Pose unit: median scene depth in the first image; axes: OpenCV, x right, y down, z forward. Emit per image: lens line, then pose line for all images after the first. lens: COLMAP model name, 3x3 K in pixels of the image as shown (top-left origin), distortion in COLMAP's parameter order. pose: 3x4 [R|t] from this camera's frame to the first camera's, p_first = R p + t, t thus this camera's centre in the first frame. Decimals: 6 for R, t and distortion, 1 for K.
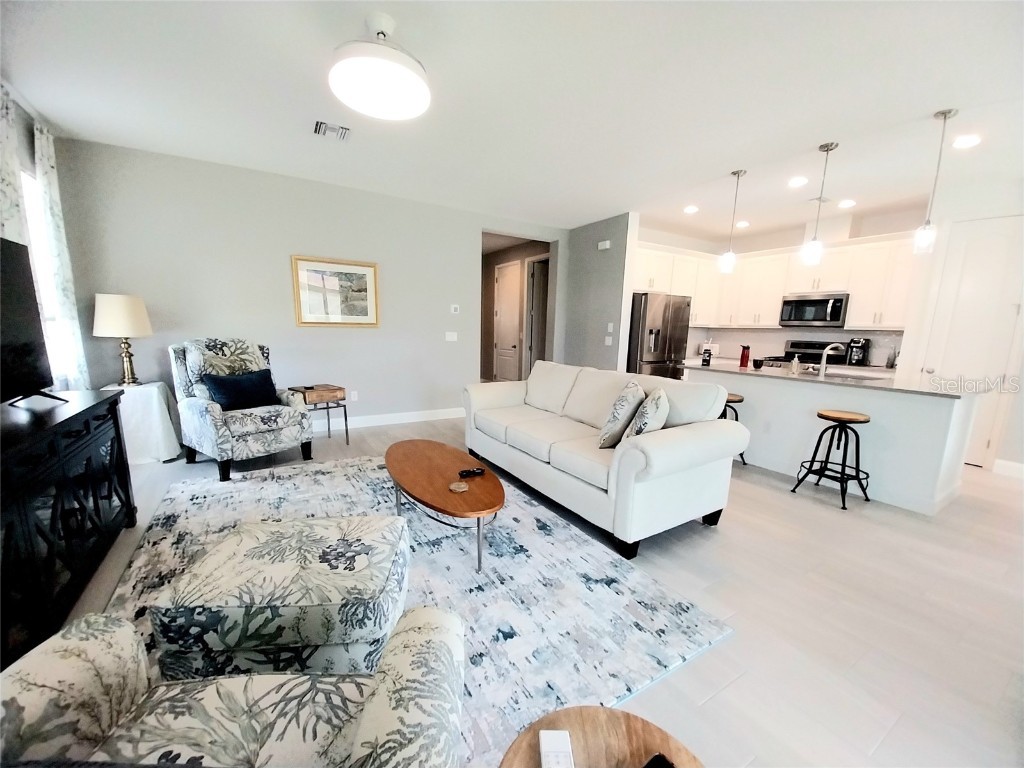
lens RADIAL K [[403.3, 0, 502.7], [0, 403.3, 401.9], [0, 0, 1]] dist [0.016721, -0.018437]
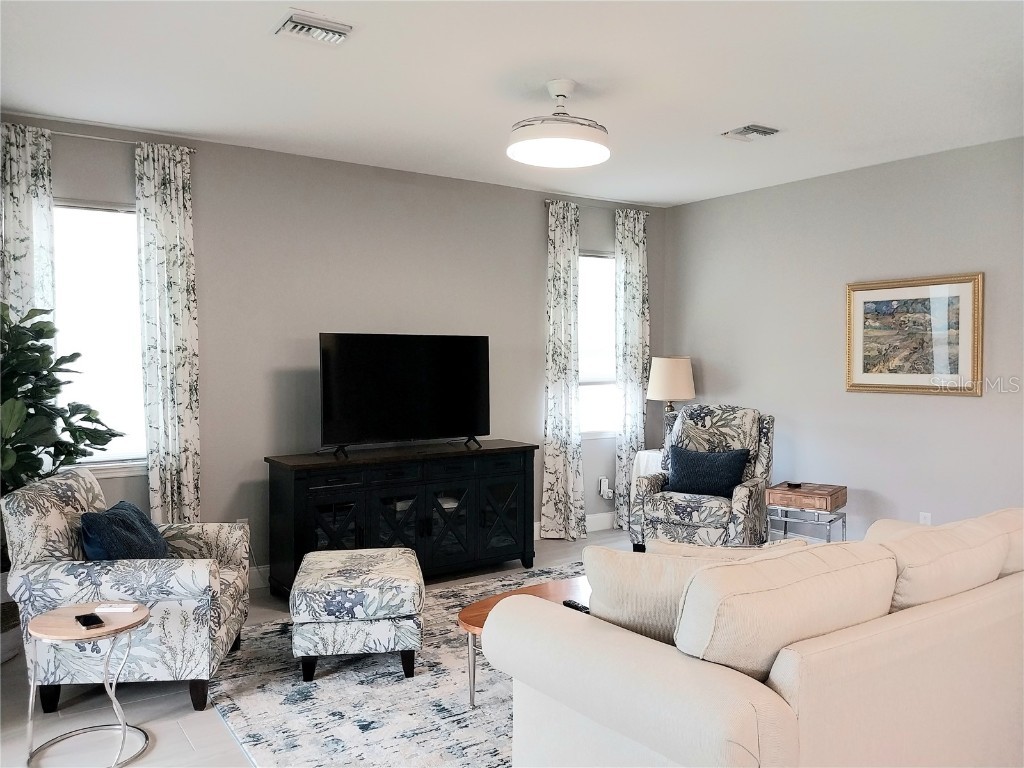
lens RADIAL K [[793.9, 0, 508.5], [0, 793.9, 385.6], [0, 0, 1]] dist [0.154668, -0.256119]
pose [[0.061891, 0.015437, -0.997964, 0.740049], [-0.180530, 0.983561, 0.004018, -0.108285], [0.981620, 0.179913, 0.063661, 0.409605]]
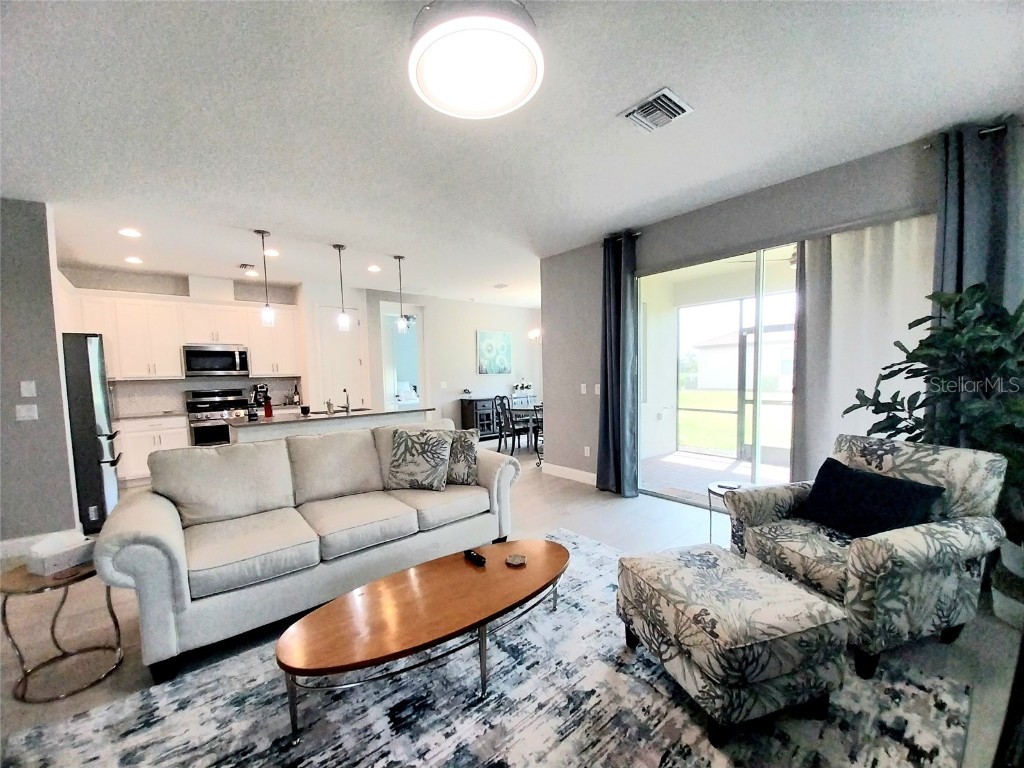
lens RADIAL K [[407.6, 0, 506.2], [0, 407.6, 401.4], [0, 0, 1]] dist [0.016807, -0.013564]
pose [[-0.175200, -0.092176, 0.980208, -0.506705], [0.195555, 0.972512, 0.126405, -0.135805], [-0.964916, 0.213831, -0.152359, 0.561104]]
